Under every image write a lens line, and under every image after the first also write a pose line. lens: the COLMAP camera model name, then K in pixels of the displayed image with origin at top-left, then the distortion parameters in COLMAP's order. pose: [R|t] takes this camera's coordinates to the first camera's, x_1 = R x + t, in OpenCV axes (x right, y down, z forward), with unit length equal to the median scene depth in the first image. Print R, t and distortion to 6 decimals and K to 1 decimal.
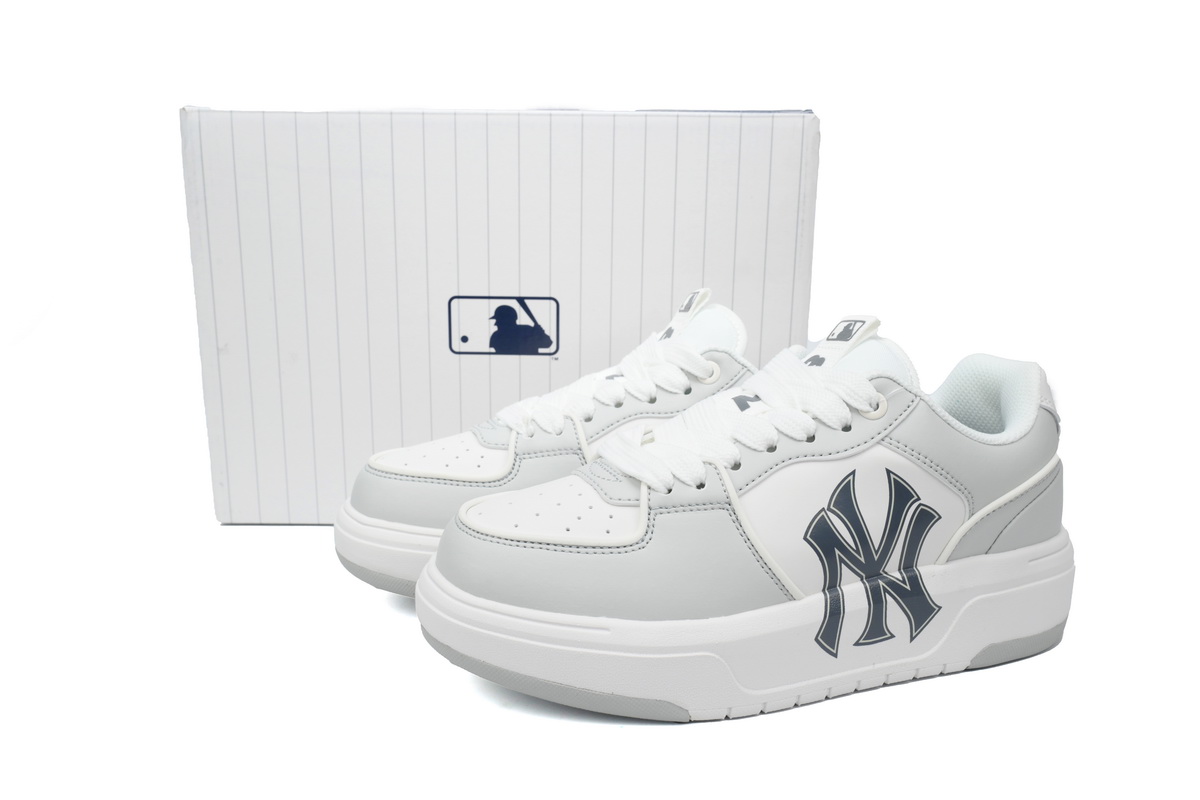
lens RADIAL K [[996.3, 0, 603.8], [0, 996.3, 398.2], [0, 0, 1]] dist [0.006828, 0.005679]
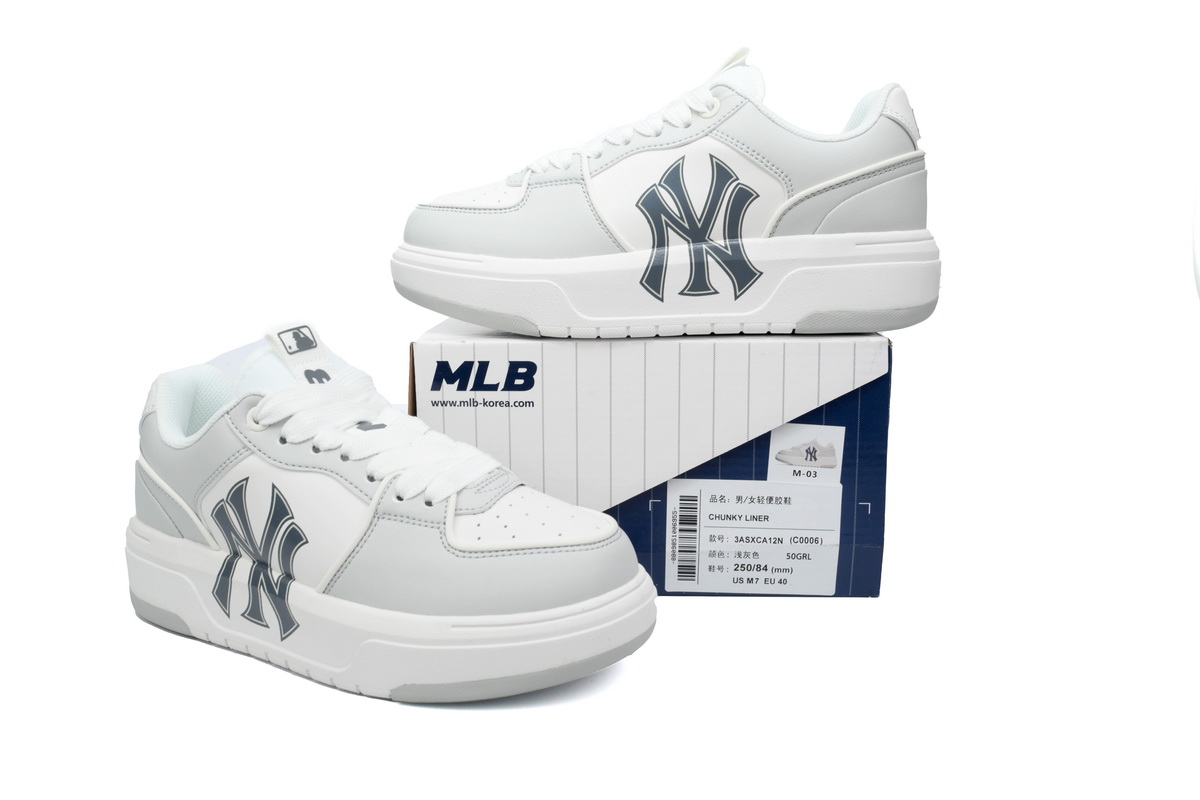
lens RADIAL K [[996.3, 0, 595.4], [0, 996.3, 402.7], [0, 0, 1]] dist [0.006828, 0.005679]
pose [[0.920850, 0.052864, -0.386316, 0.652369], [-0.042990, 0.998491, 0.034161, 0.347138], [0.387539, -0.014849, 0.921734, -0.222038]]
